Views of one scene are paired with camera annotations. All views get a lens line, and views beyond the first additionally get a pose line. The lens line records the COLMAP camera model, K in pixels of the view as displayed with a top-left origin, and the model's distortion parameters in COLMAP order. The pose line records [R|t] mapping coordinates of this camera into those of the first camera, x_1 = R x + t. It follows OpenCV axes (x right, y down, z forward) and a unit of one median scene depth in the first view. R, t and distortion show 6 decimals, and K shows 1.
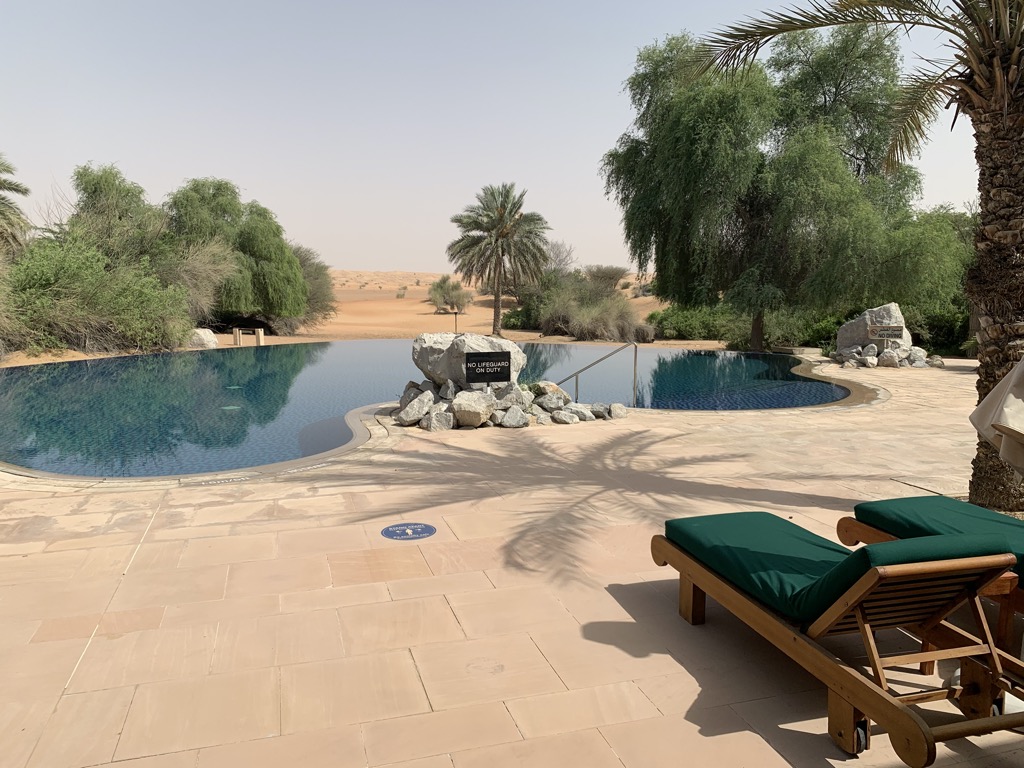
lens RADIAL K [[790.1, 0, 515.4], [0, 790.1, 370.3], [0, 0, 1]] dist [0.098294, -0.148122]
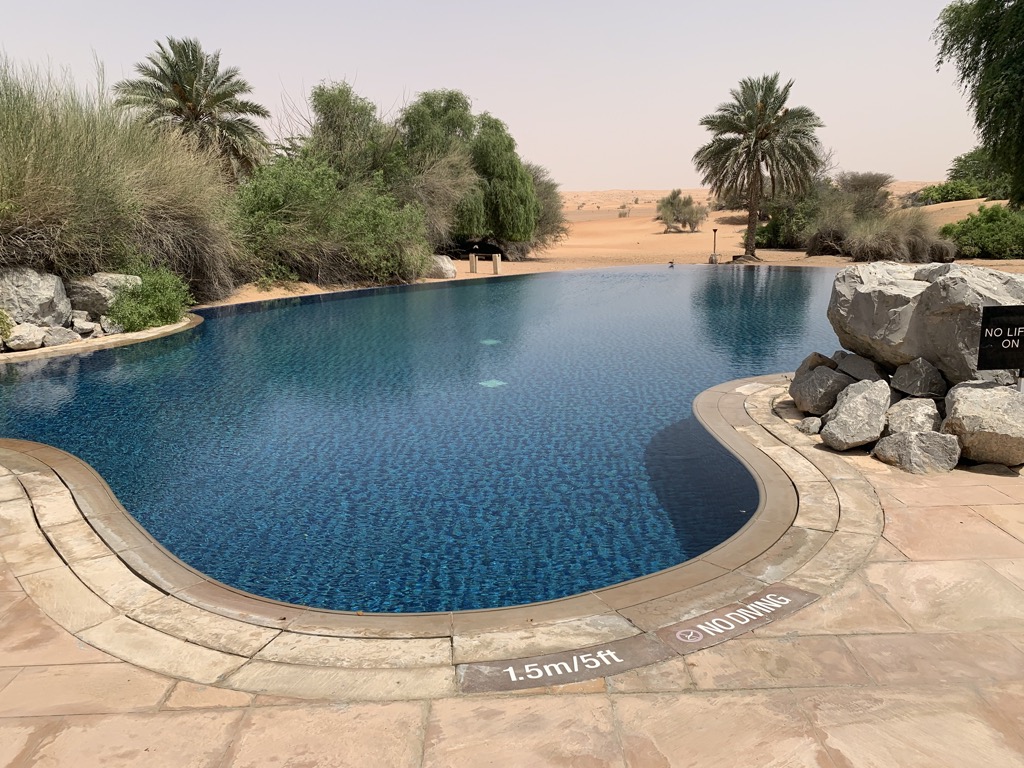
lens RADIAL K [[790.1, 0, 515.4], [0, 790.1, 370.3], [0, 0, 1]] dist [0.098294, -0.148122]
pose [[0.964437, 0.027079, -0.262921, -0.045240], [-0.001068, 0.995129, 0.098573, -0.006961], [0.264310, -0.094787, 0.959769, 0.100017]]
